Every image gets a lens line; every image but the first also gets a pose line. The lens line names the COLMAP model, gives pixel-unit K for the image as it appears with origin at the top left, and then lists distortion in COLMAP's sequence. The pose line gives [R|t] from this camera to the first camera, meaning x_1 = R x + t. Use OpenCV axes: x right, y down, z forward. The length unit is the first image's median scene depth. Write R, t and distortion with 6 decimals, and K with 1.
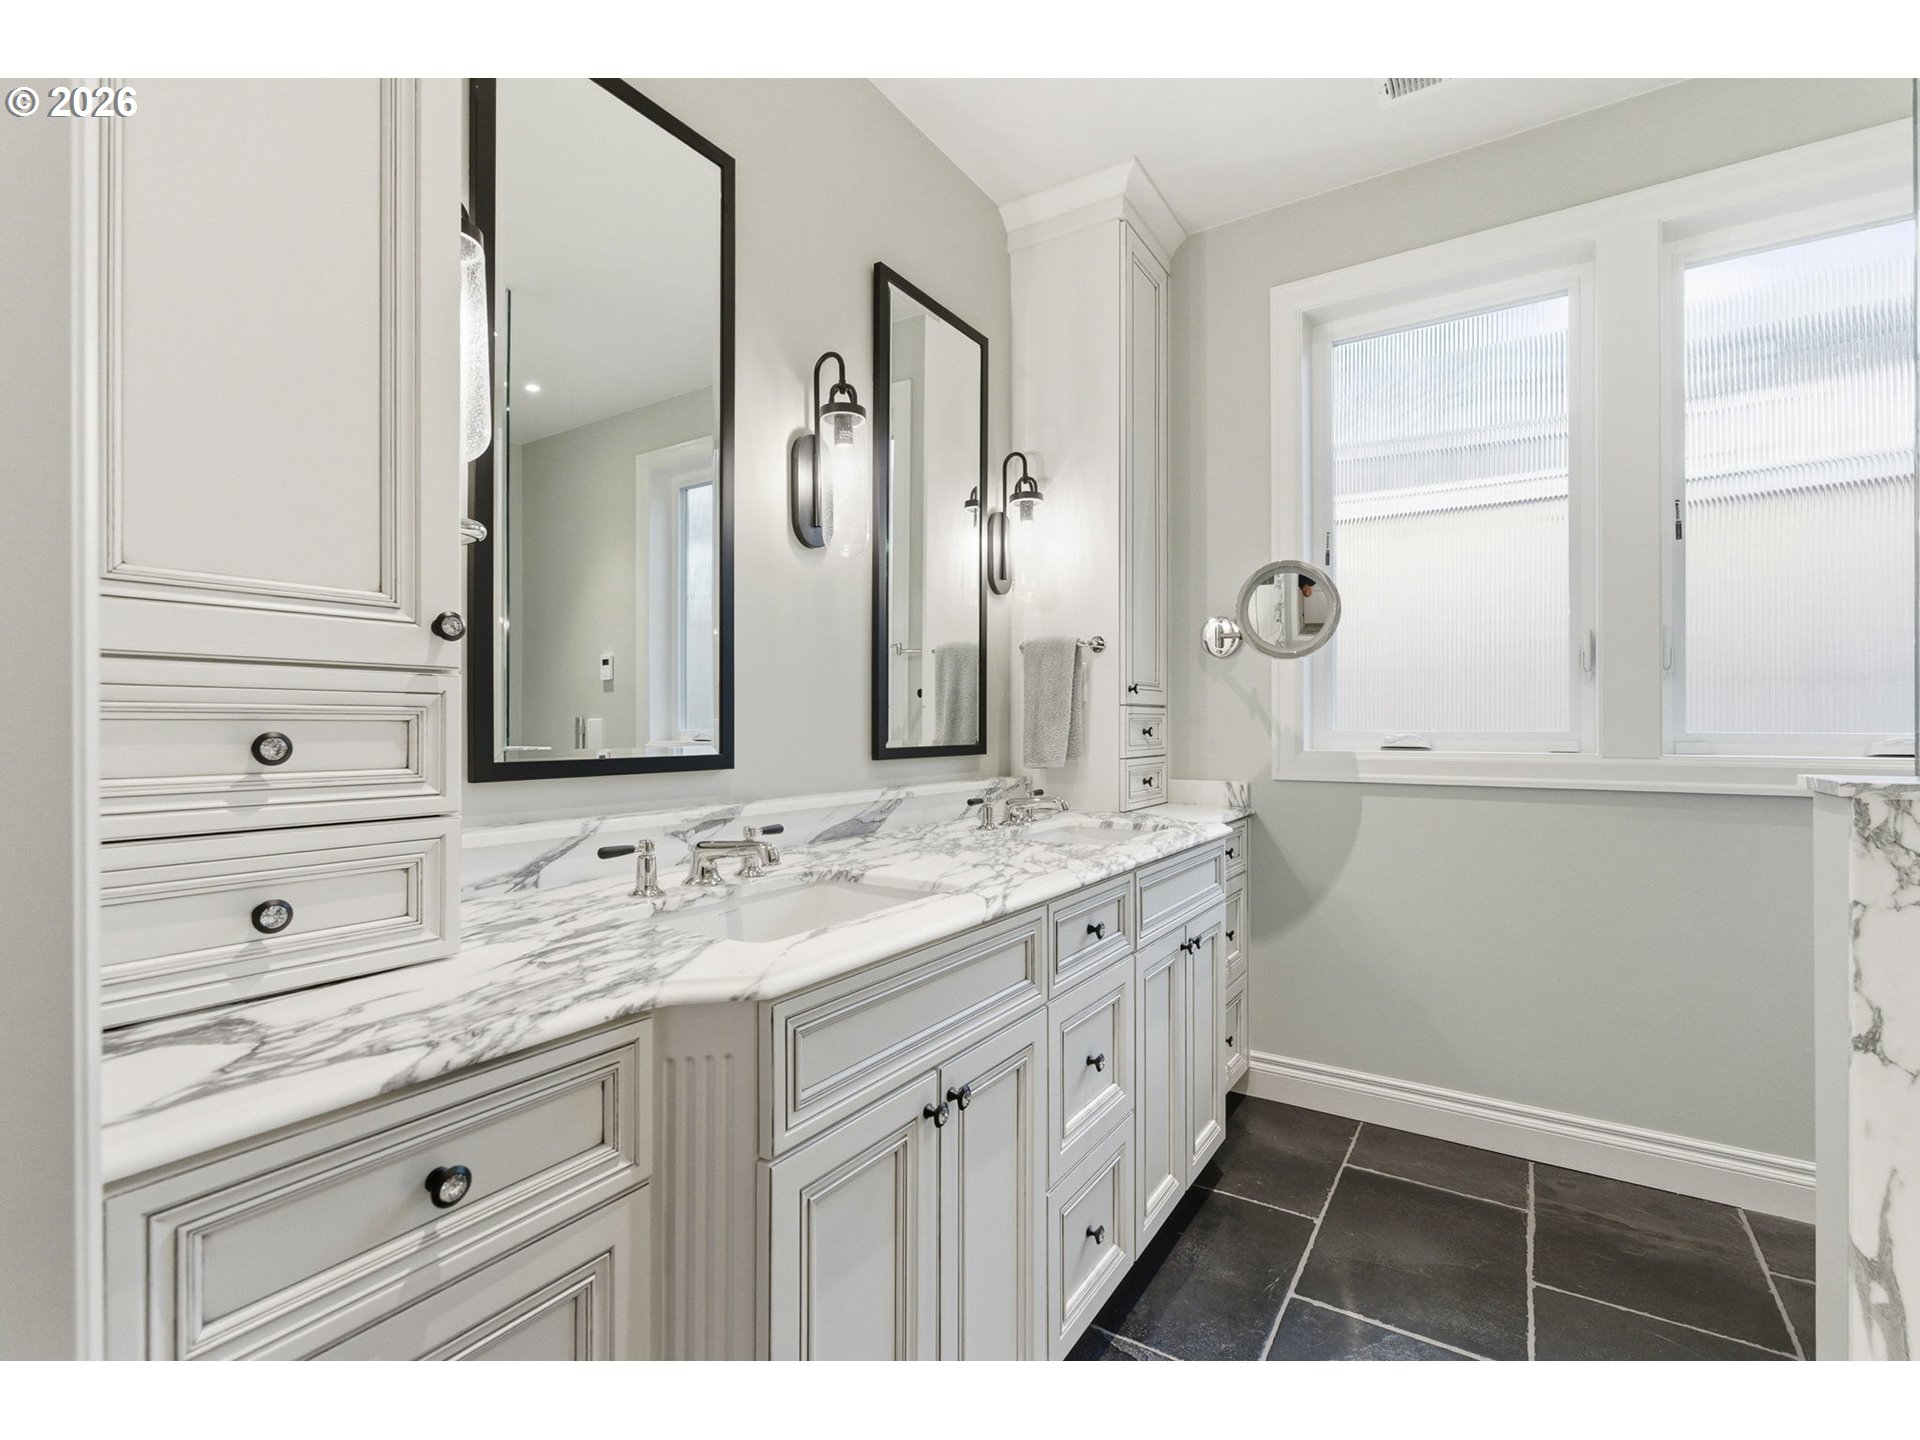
lens RADIAL K [[876.9, 0, 961.4], [0, 876.9, 720.7], [0, 0, 1]] dist [-0.000677, -0.000092]
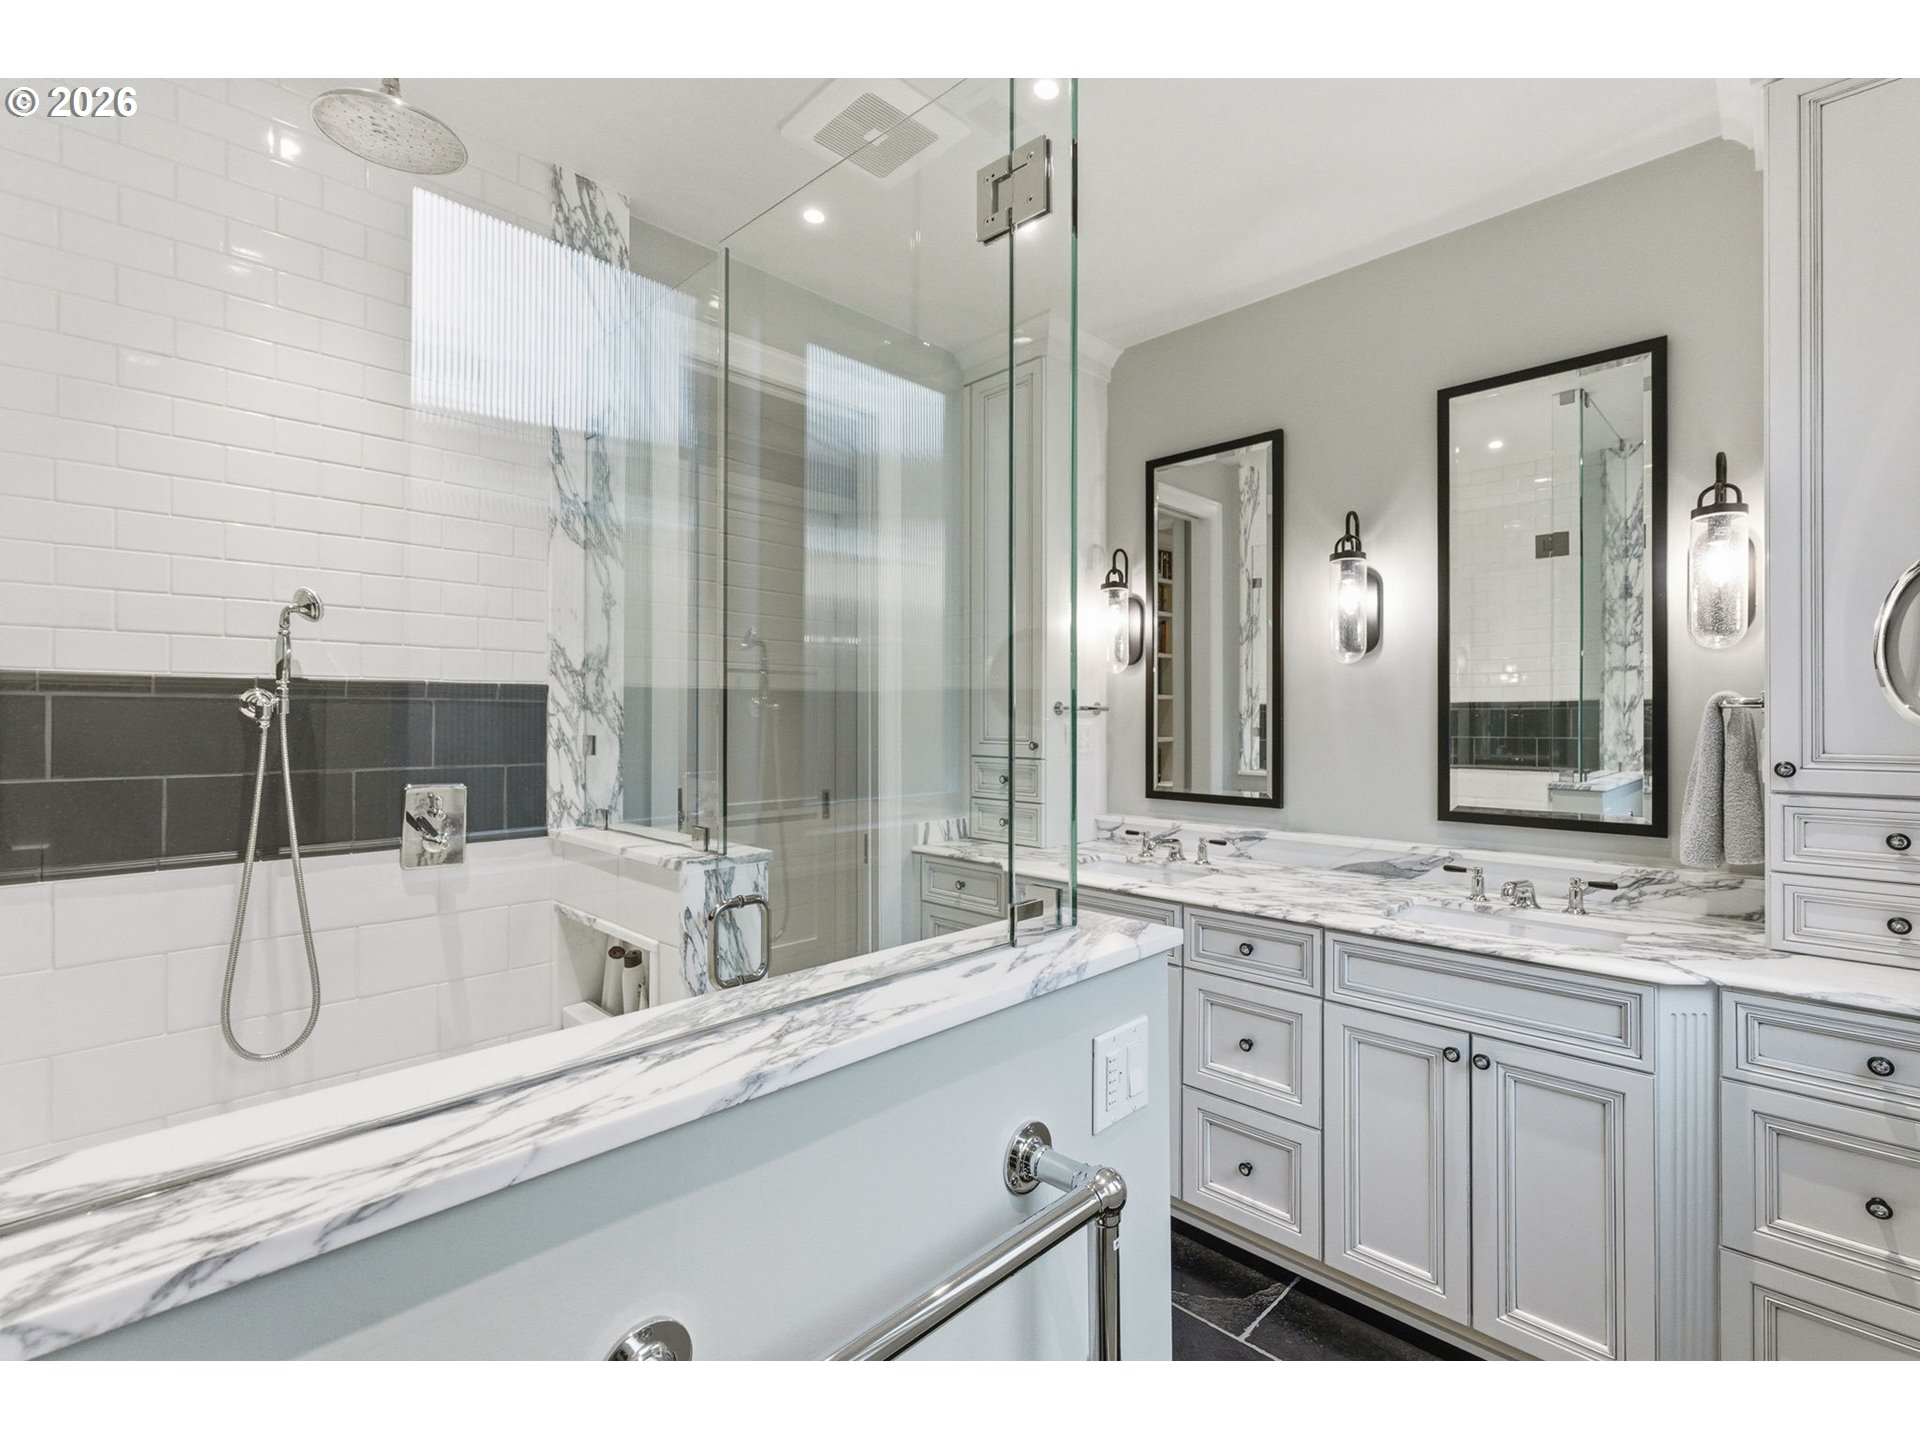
lens RADIAL K [[866.7, 0, 955.2], [0, 866.7, 710.5], [0, 0, 1]] dist [0.001037, 0.001387]
pose [[-0.209505, -0.008783, -0.977768, 1.444847], [0.001339, 0.999956, -0.009269, -0.113519], [0.977807, -0.003251, -0.209484, 0.762079]]
